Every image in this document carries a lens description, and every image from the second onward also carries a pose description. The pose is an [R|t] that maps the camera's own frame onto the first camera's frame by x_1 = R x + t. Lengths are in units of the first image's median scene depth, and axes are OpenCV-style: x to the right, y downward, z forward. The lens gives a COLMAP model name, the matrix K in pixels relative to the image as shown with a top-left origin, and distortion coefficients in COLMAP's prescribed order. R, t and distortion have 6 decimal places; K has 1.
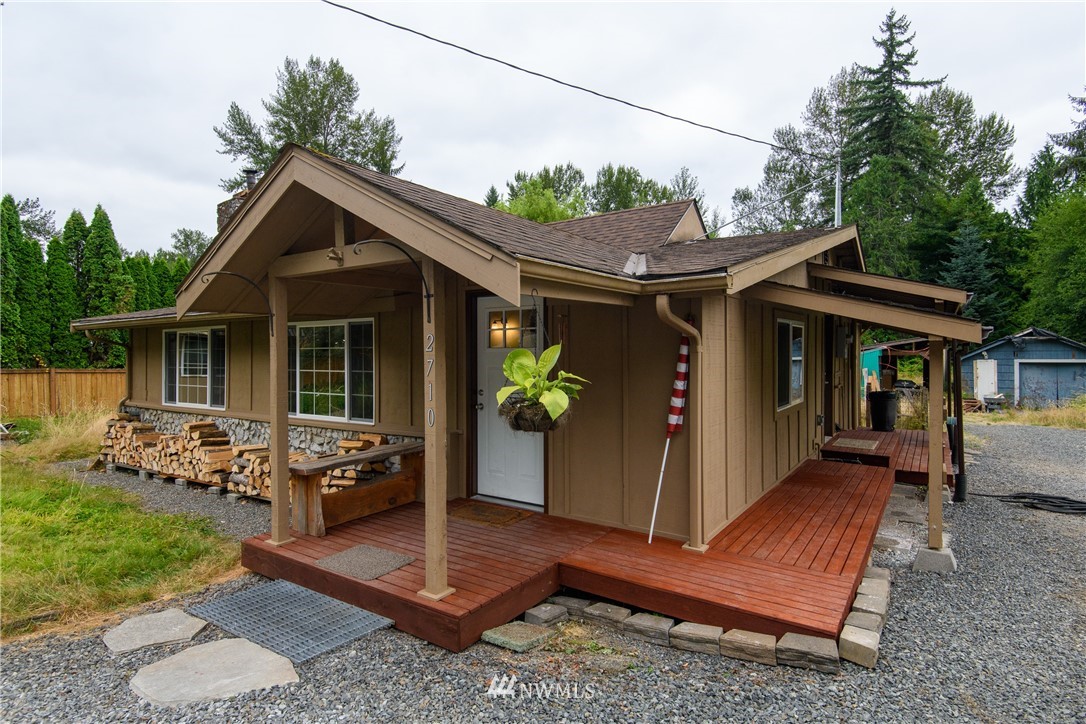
lens RADIAL K [[565.1, 0, 546.3], [0, 565.1, 358.6], [0, 0, 1]] dist [0.033028, -0.022270]
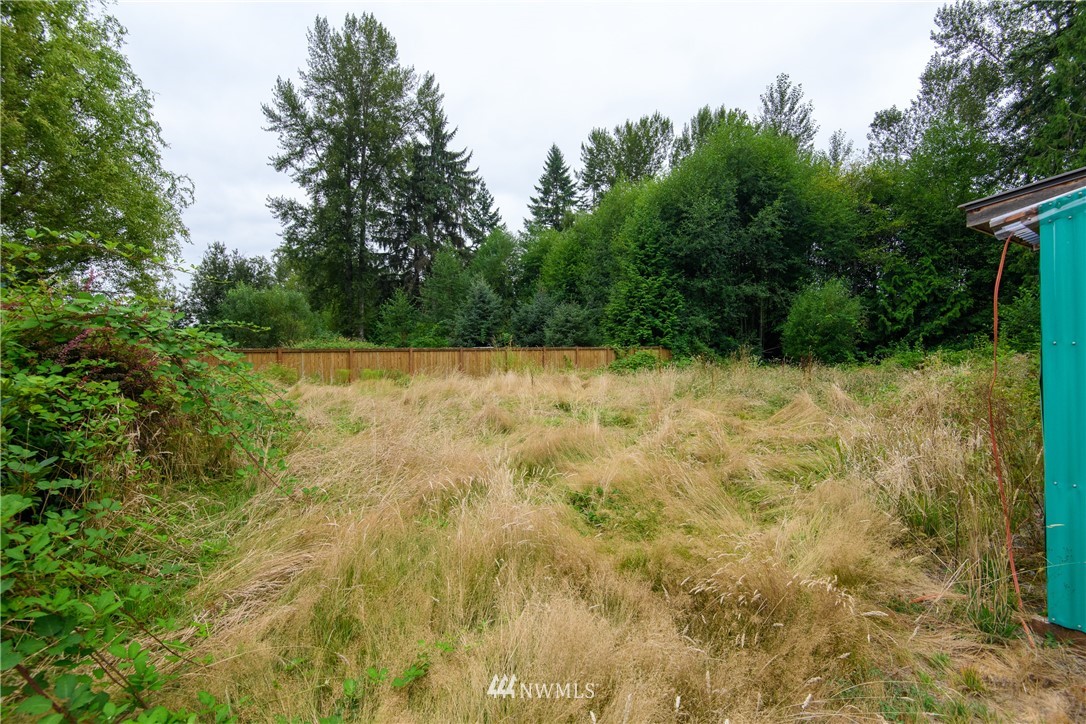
lens RADIAL K [[505.1, 0, 548.4], [0, 505.1, 358.9], [0, 0, 1]] dist [0.007414, -0.001428]
pose [[0.953822, 0.016829, -0.299901, 0.252319], [-0.012219, 0.999777, 0.017241, 0.023846], [0.300125, -0.012780, 0.953814, 0.470215]]
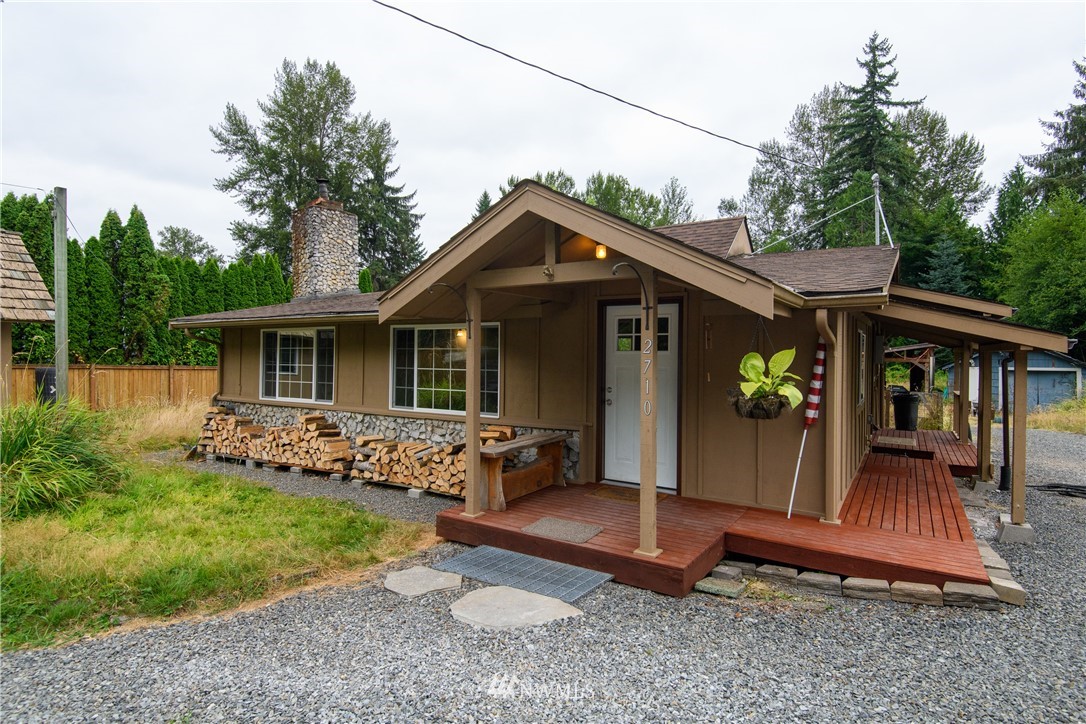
lens RADIAL K [[557.9, 0, 545.2], [0, 557.9, 358.5], [0, 0, 1]] dist [0.031546, -0.023969]
pose [[0.999371, 0.012980, 0.032990, -0.031281], [-0.012823, 0.999905, -0.004962, 0.000462], [-0.033052, 0.004536, 0.999443, -0.012981]]
